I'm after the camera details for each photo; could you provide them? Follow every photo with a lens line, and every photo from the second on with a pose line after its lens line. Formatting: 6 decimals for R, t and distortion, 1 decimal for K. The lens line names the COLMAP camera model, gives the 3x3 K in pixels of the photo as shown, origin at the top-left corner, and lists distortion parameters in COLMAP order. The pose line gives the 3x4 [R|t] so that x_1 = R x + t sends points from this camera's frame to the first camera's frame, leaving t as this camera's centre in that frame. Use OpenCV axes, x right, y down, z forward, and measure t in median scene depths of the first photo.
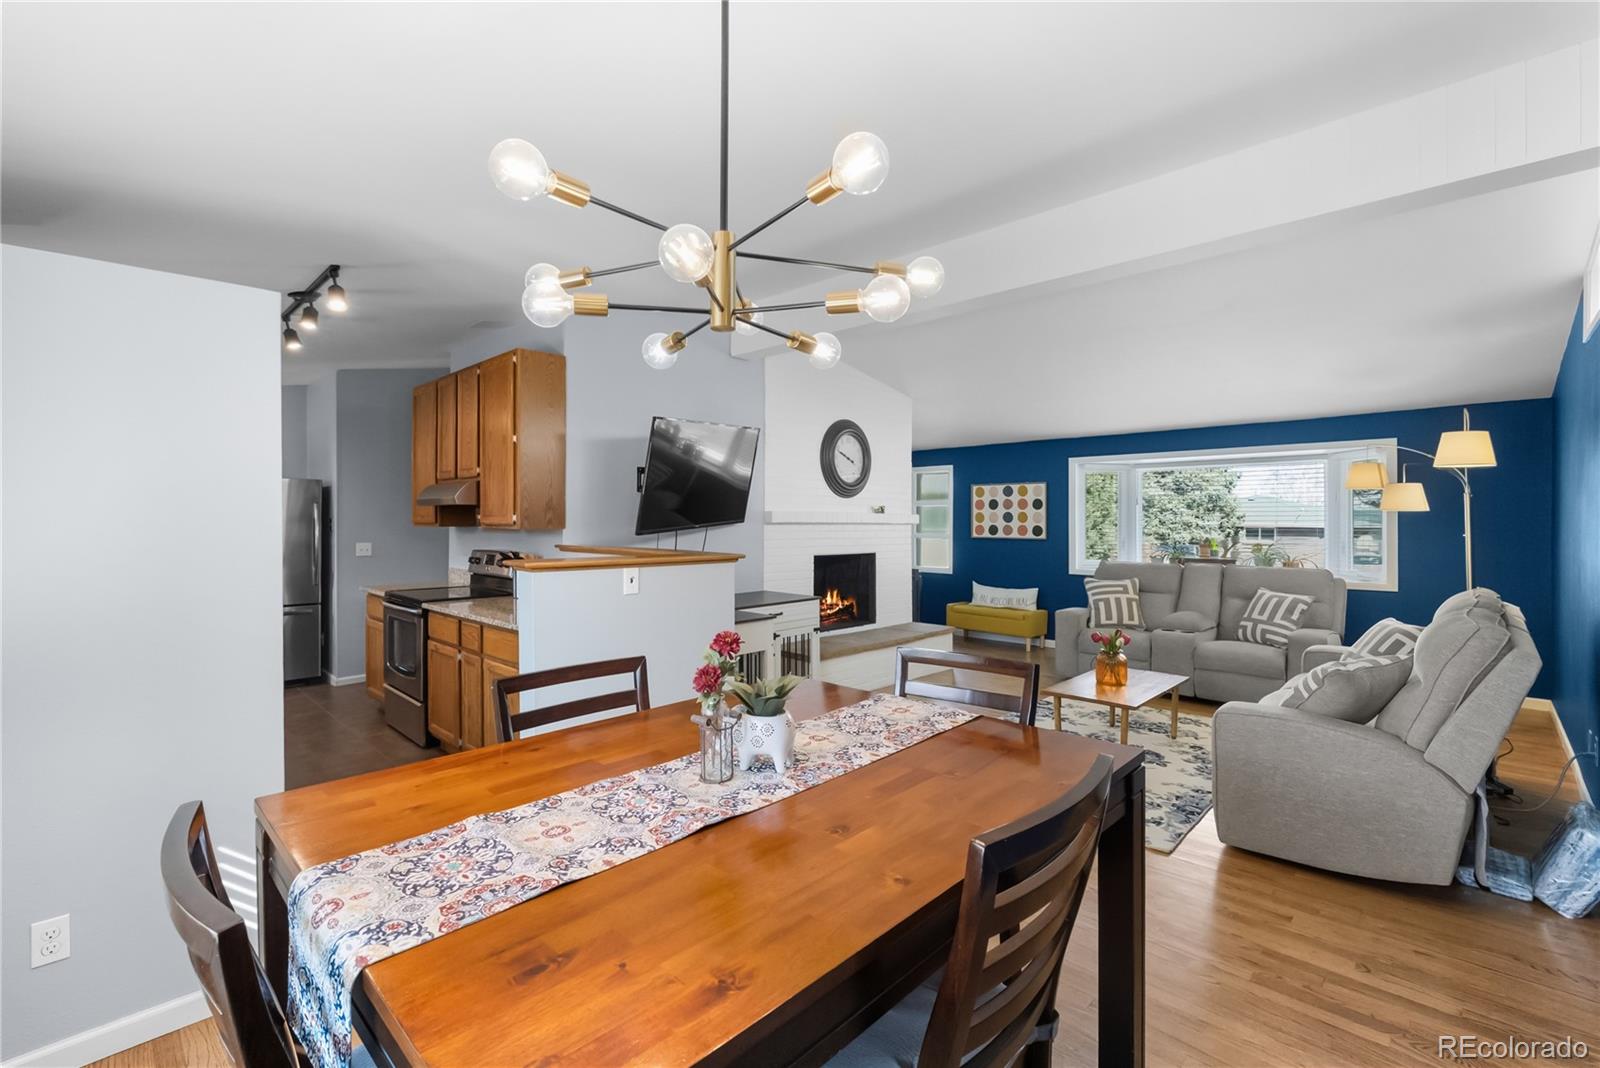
lens RADIAL K [[706.9, 0, 814.3], [0, 706.9, 519.2], [0, 0, 1]] dist [-0.010063, 0.001722]
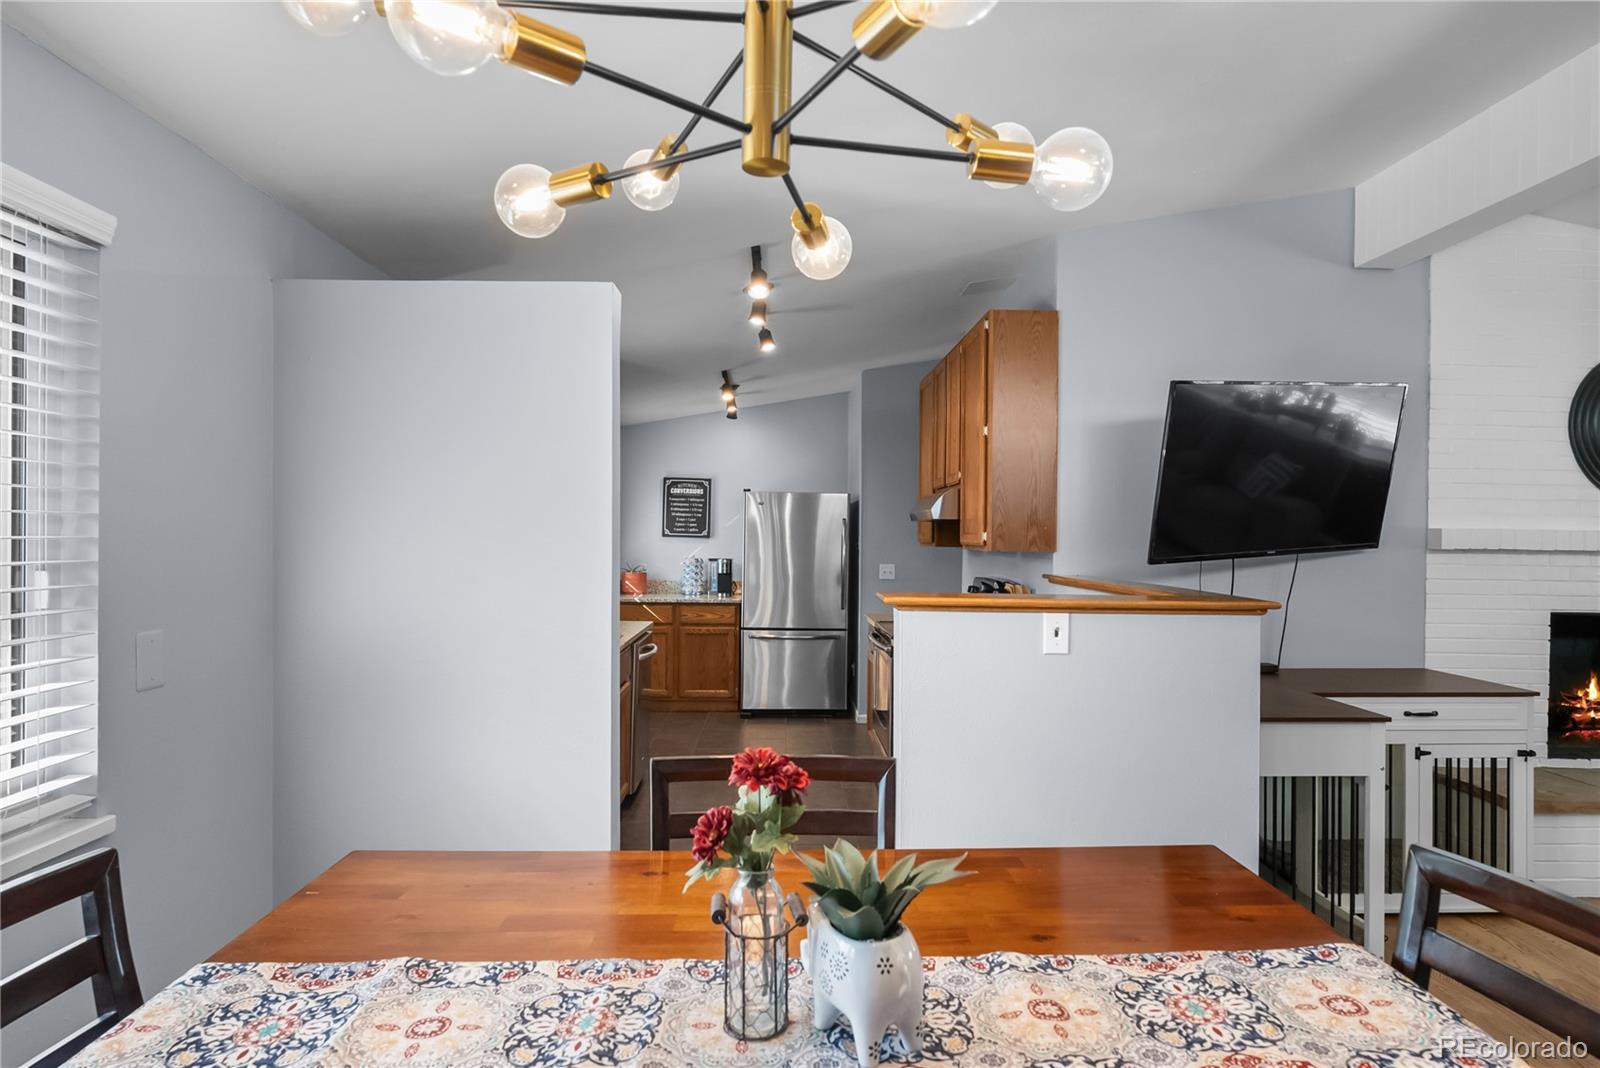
lens RADIAL K [[909.1, 0, 794.5], [0, 909.1, 541.0], [0, 0, 1]] dist [-0.001995, -0.001764]
pose [[0.711735, 0.010376, -0.702372, 0.086577], [-0.010025, 0.999939, 0.004614, 0.000392], [0.702377, 0.003757, 0.711795, 0.130970]]
